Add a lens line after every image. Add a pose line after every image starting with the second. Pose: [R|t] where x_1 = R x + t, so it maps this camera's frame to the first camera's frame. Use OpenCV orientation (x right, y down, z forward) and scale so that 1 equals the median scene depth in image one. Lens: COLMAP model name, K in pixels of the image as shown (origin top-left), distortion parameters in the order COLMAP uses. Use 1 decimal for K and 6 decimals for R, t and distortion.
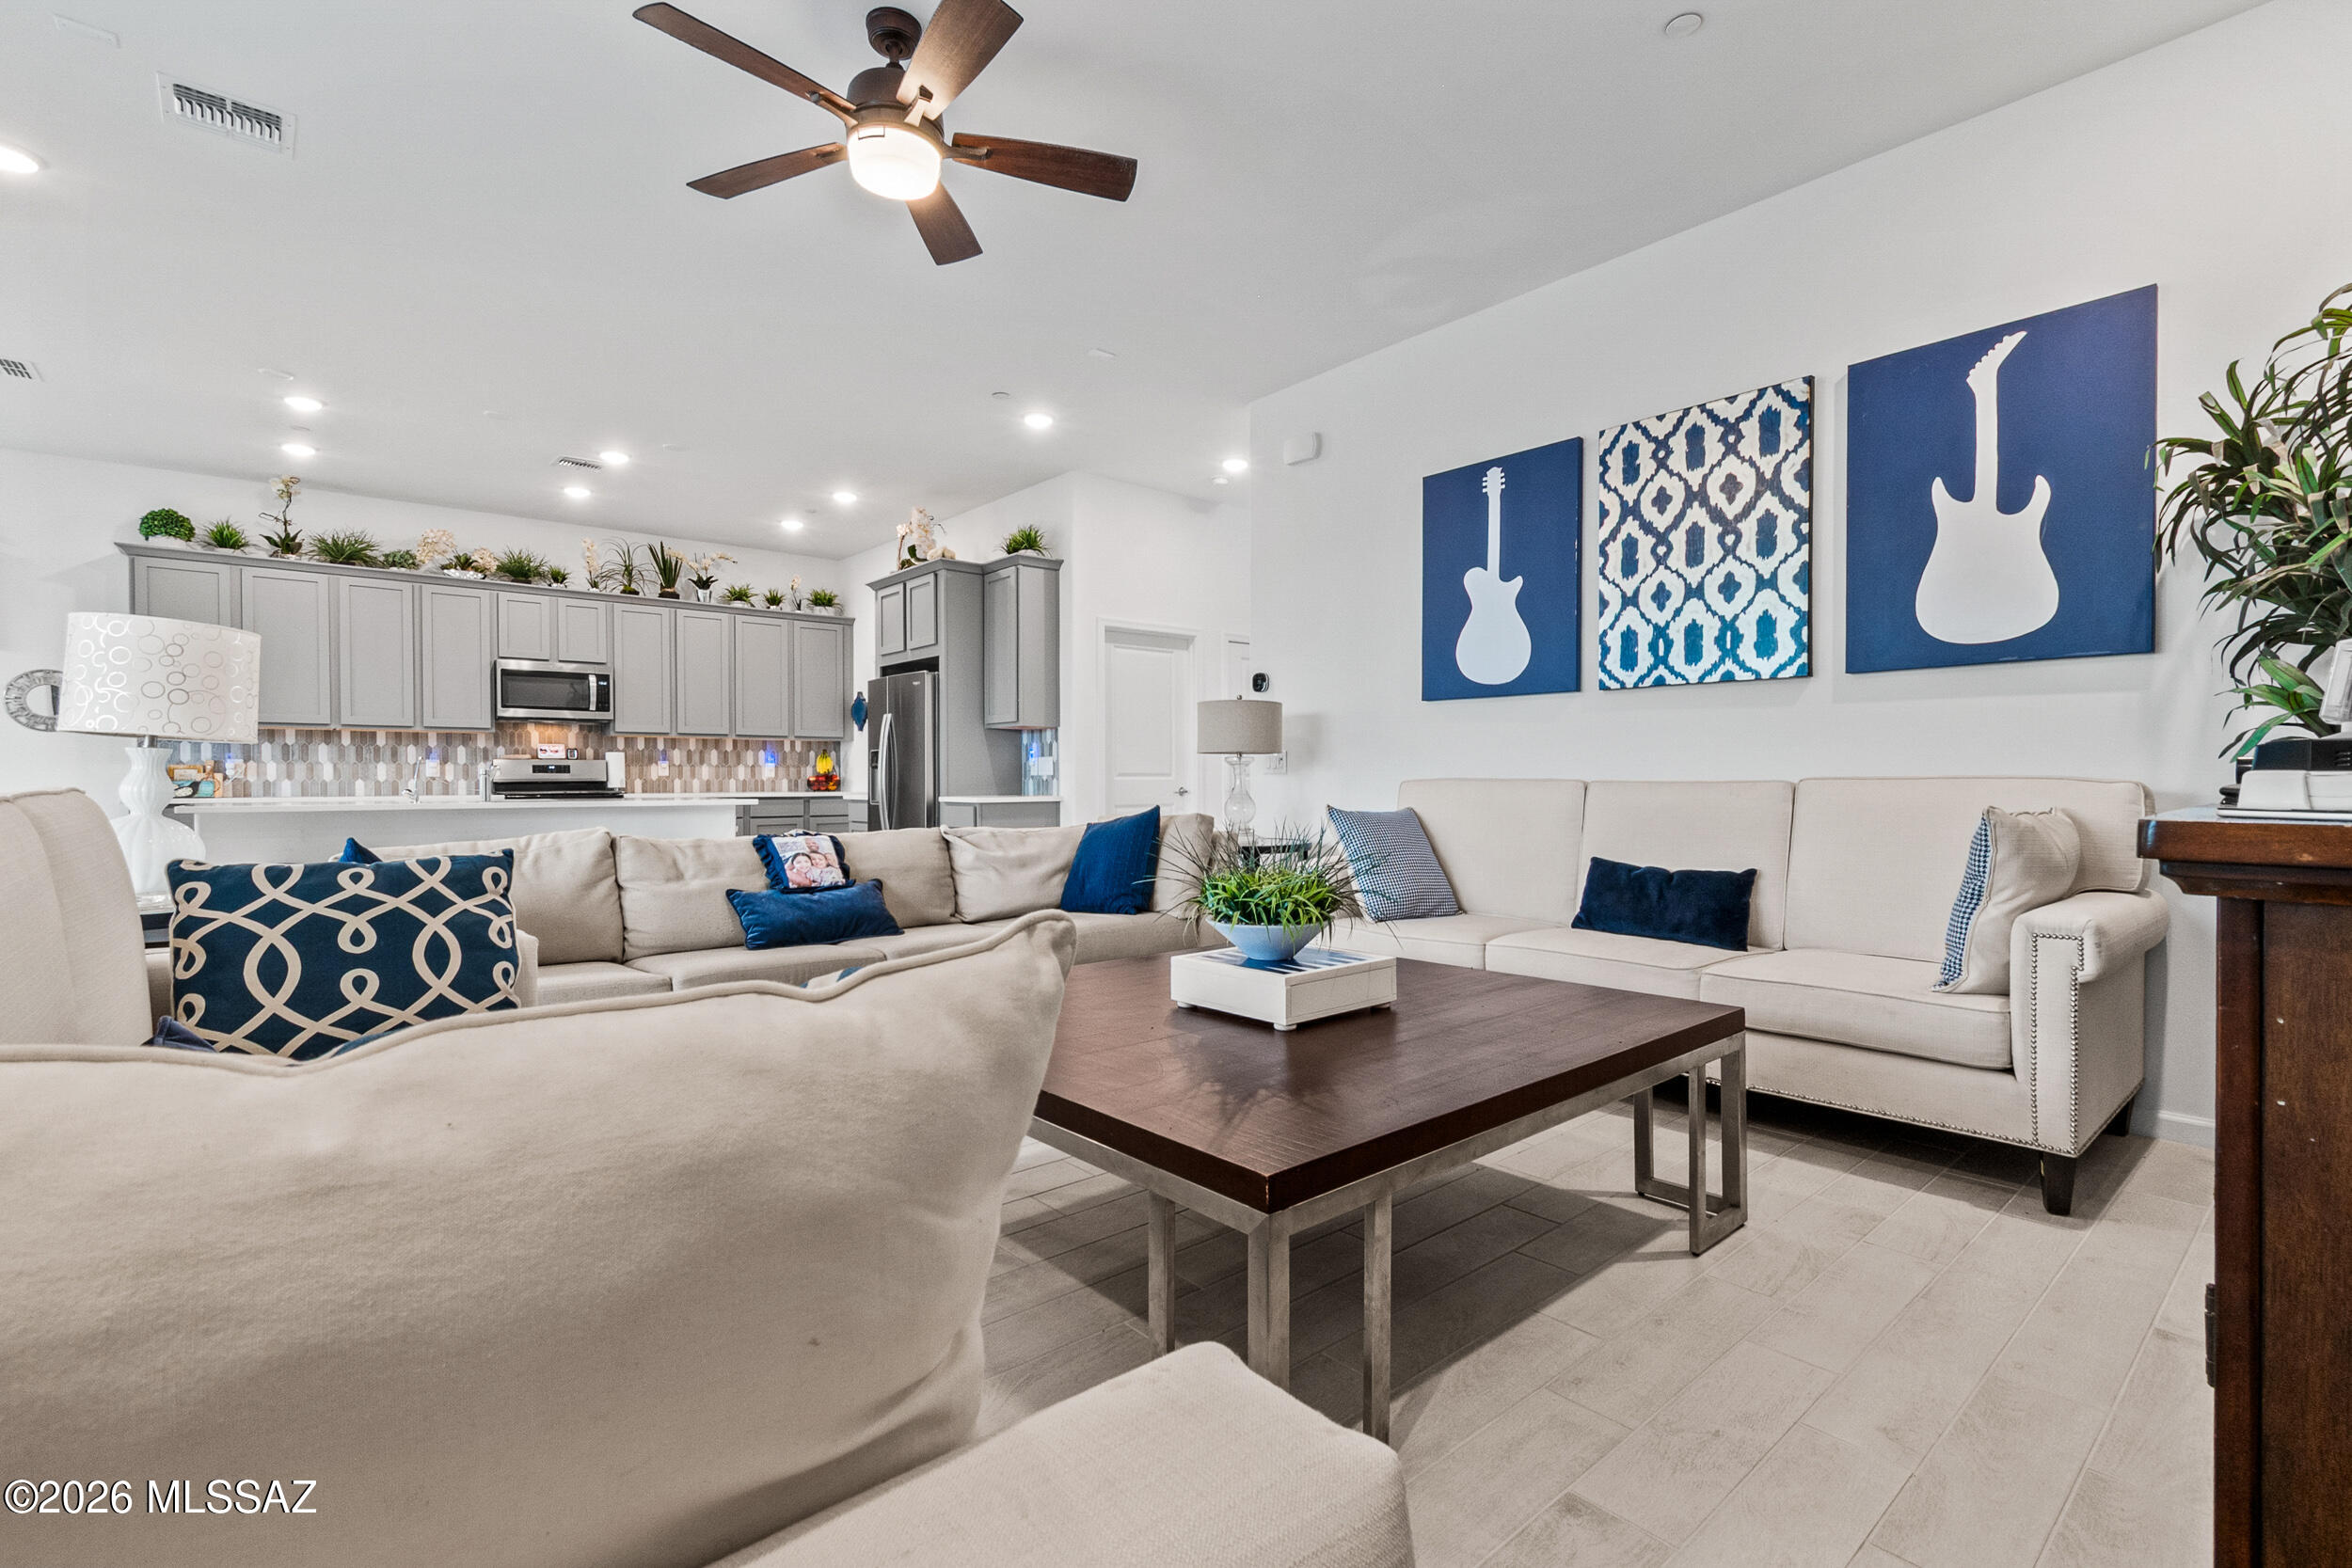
lens RADIAL K [[1050.1, 0, 1201.0], [0, 1050.1, 792.6], [0, 0, 1]] dist [0.002394, -0.004165]
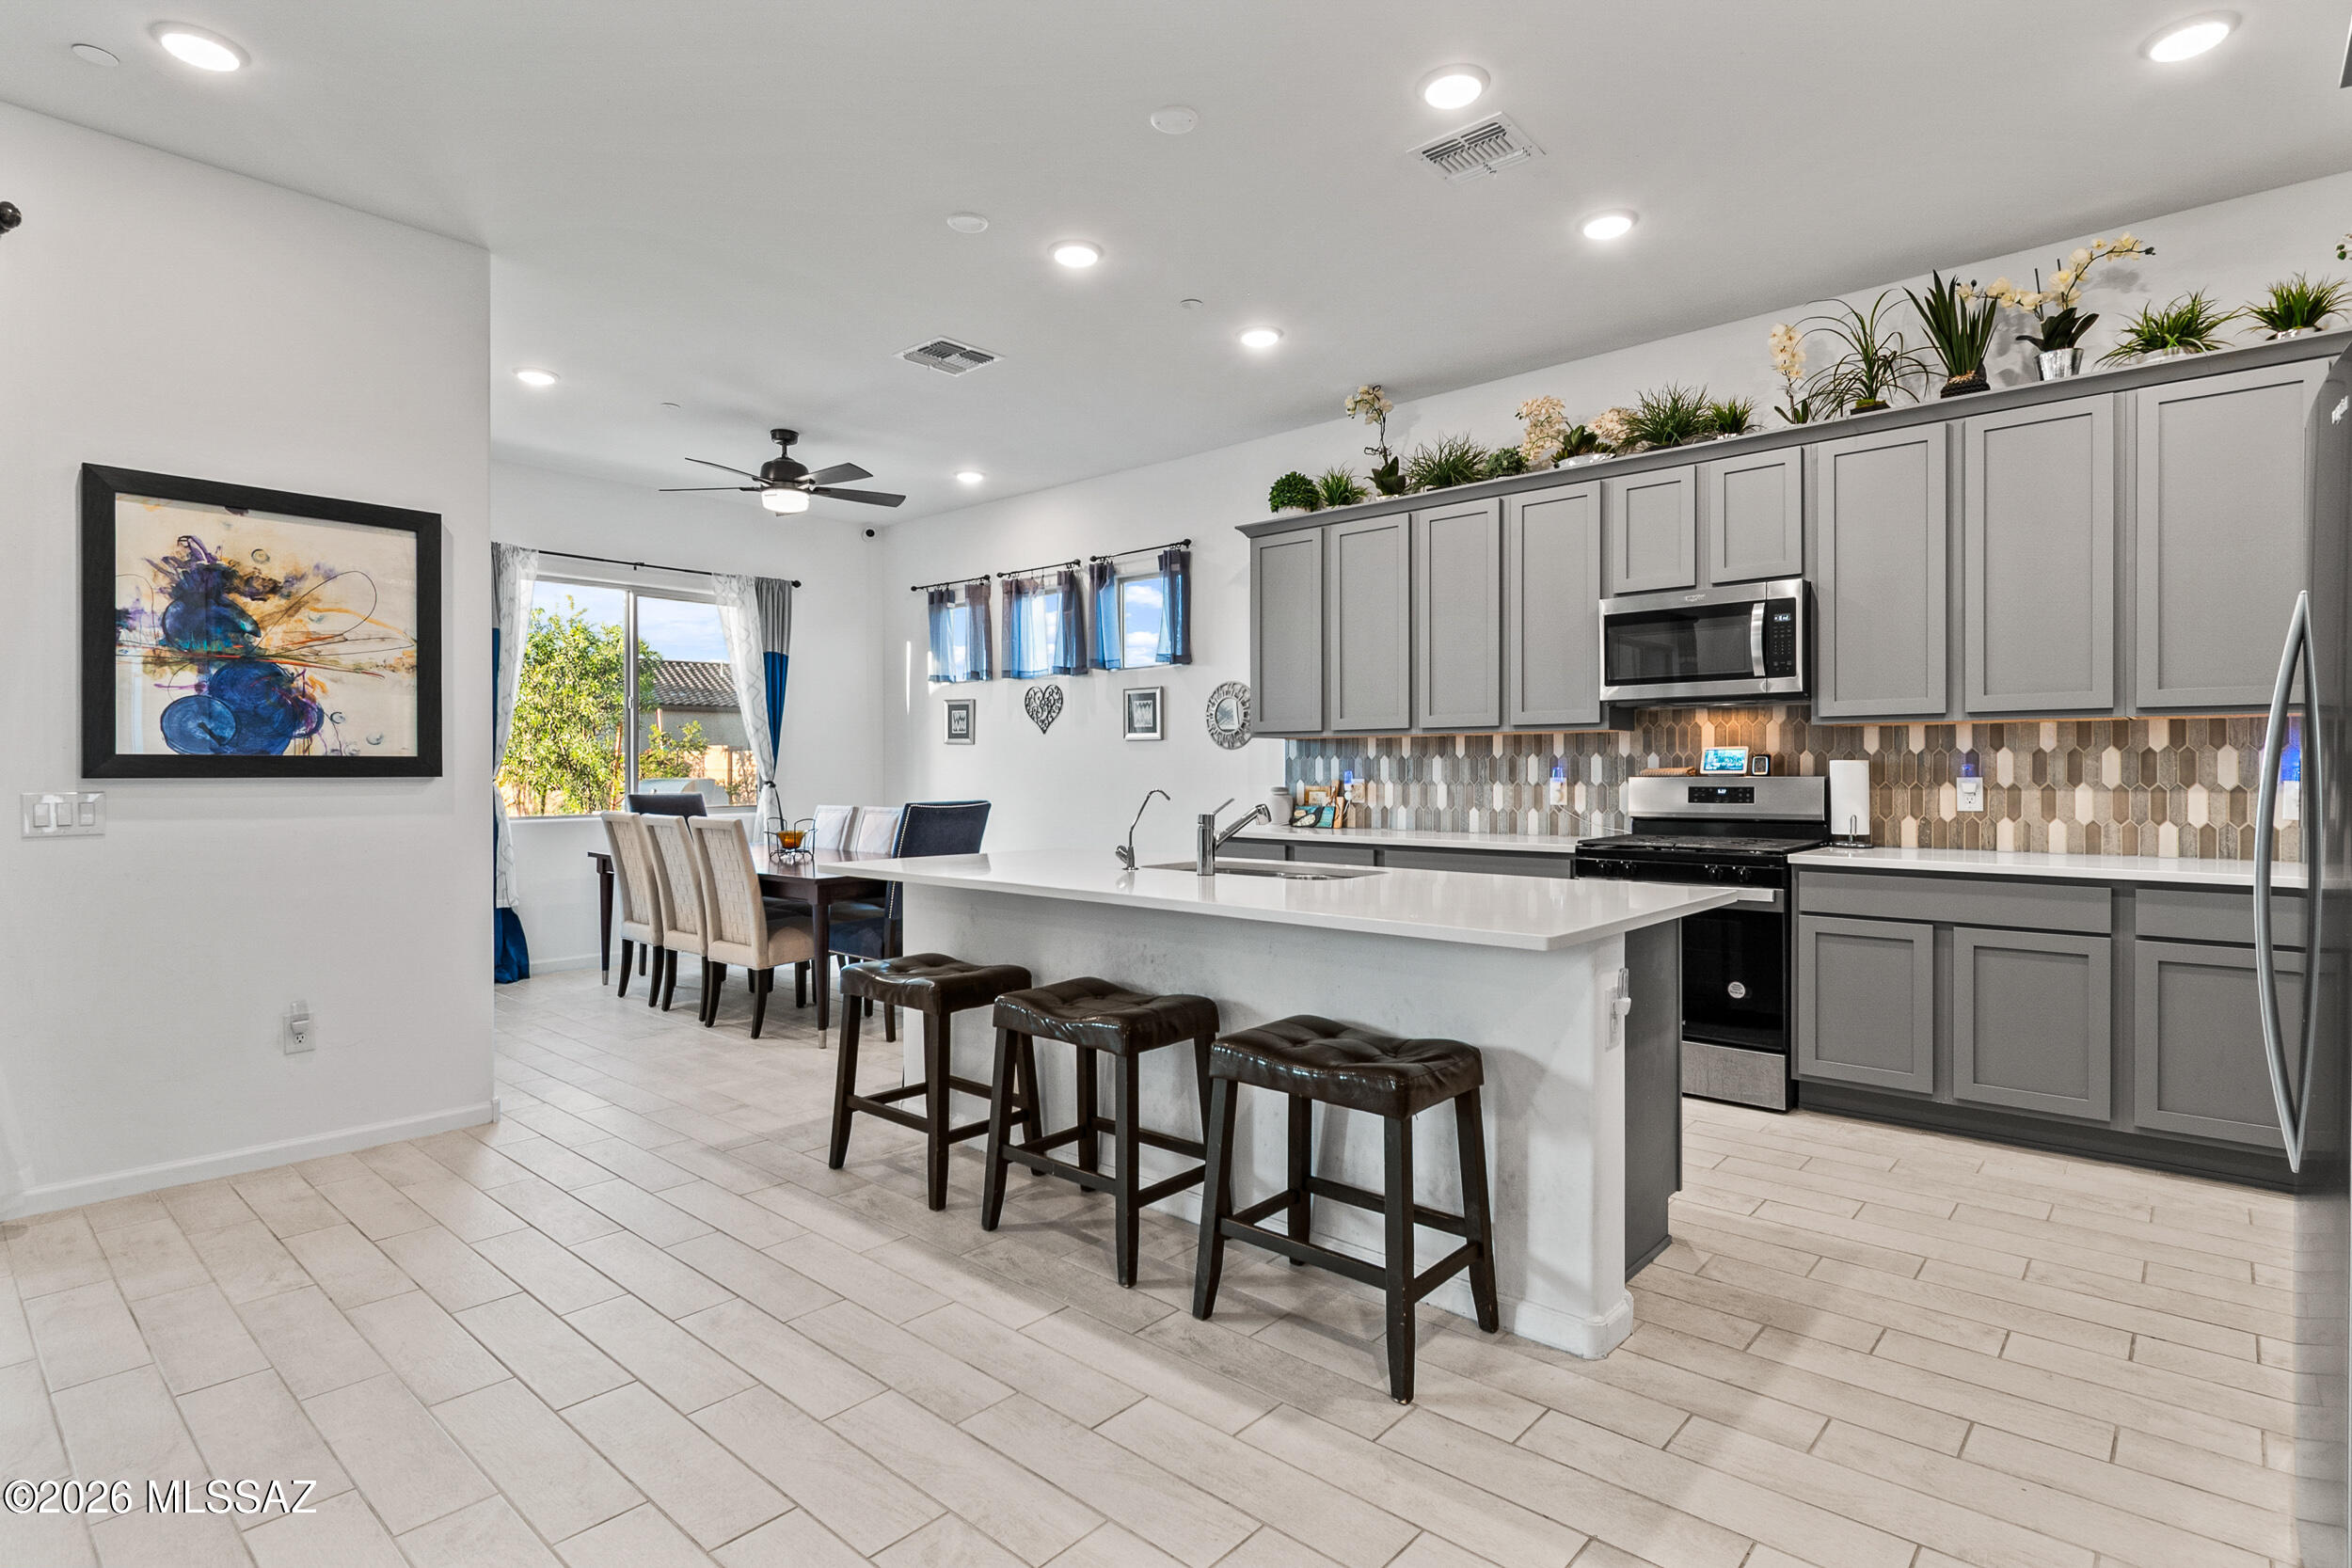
lens RADIAL K [[1171.2, 0, 1185.5], [0, 1171.2, 773.5], [0, 0, 1]] dist [0.001193, -0.000771]
pose [[0.120837, 0.004636, -0.992662, -0.078254], [-0.010910, 0.999935, 0.003341, -0.033765], [0.992612, 0.010427, 0.120880, 0.701357]]
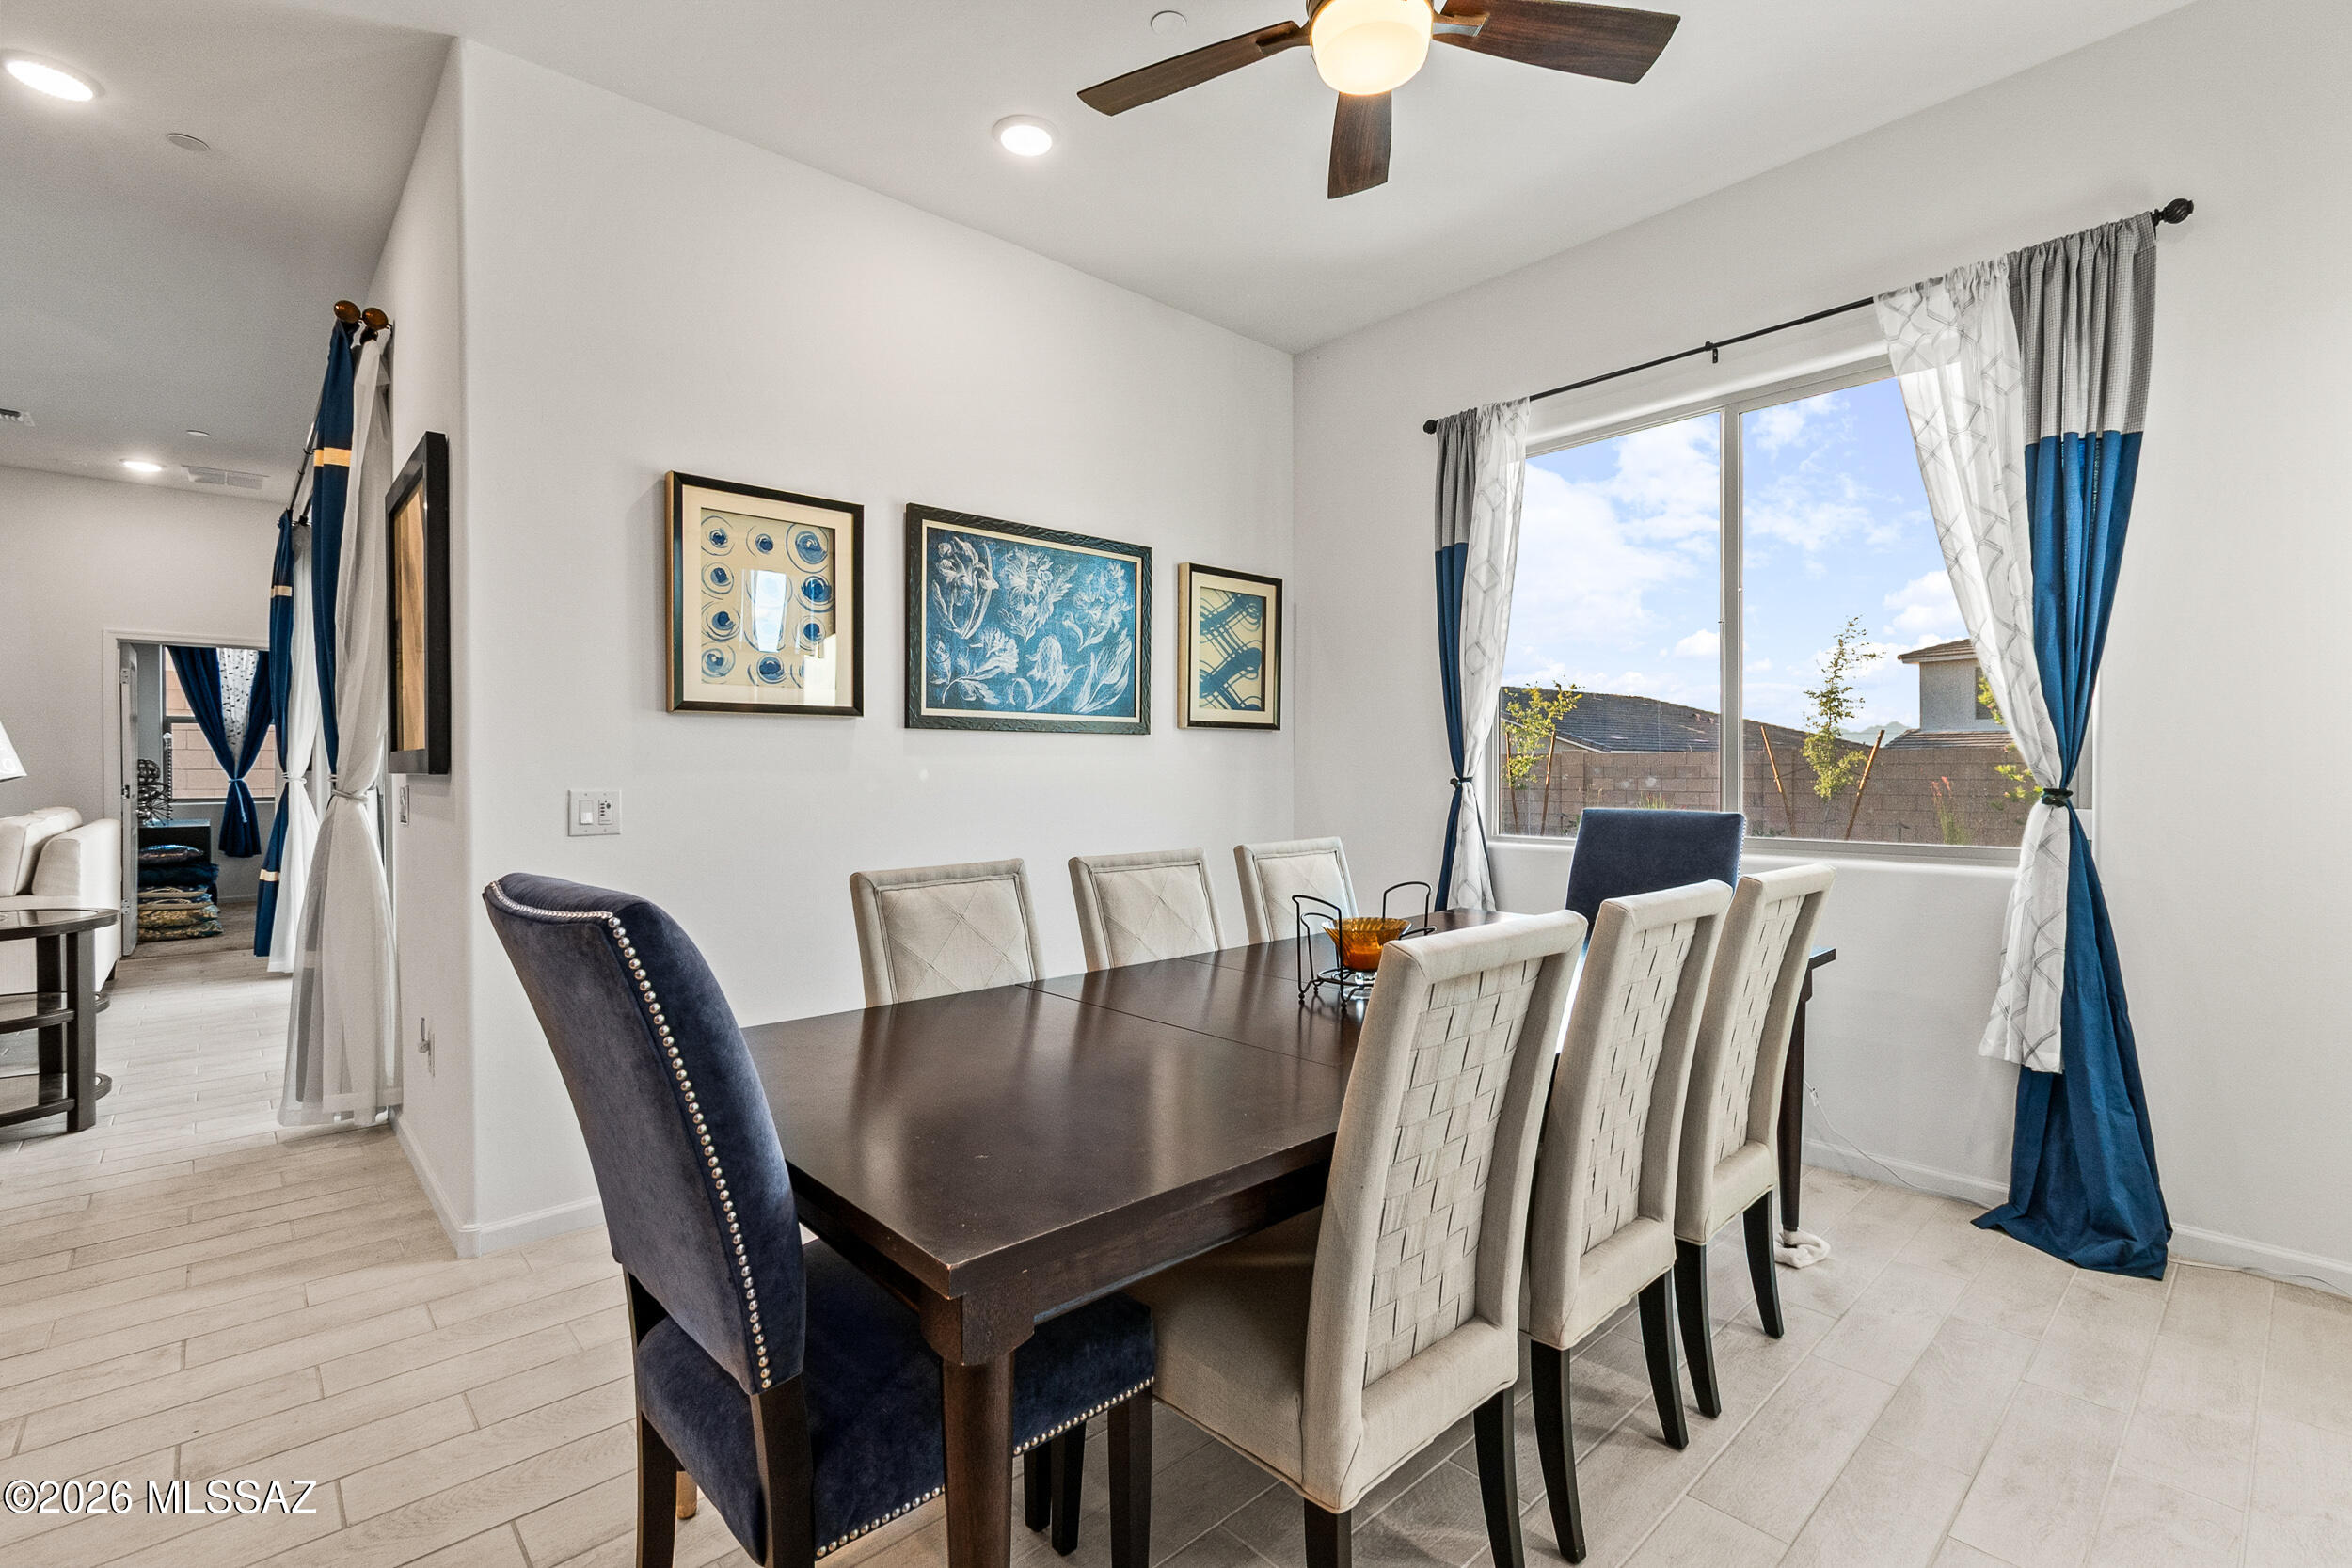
lens RADIAL K [[1057.9, 0, 1181.8], [0, 1057.9, 775.6], [0, 0, 1]] dist [0.001990, -0.000731]
pose [[-0.999724, 0.005347, -0.022864, -0.862205], [0.004934, 0.999825, 0.018057, -0.031870], [0.022956, 0.017939, -0.999576, 0.800930]]
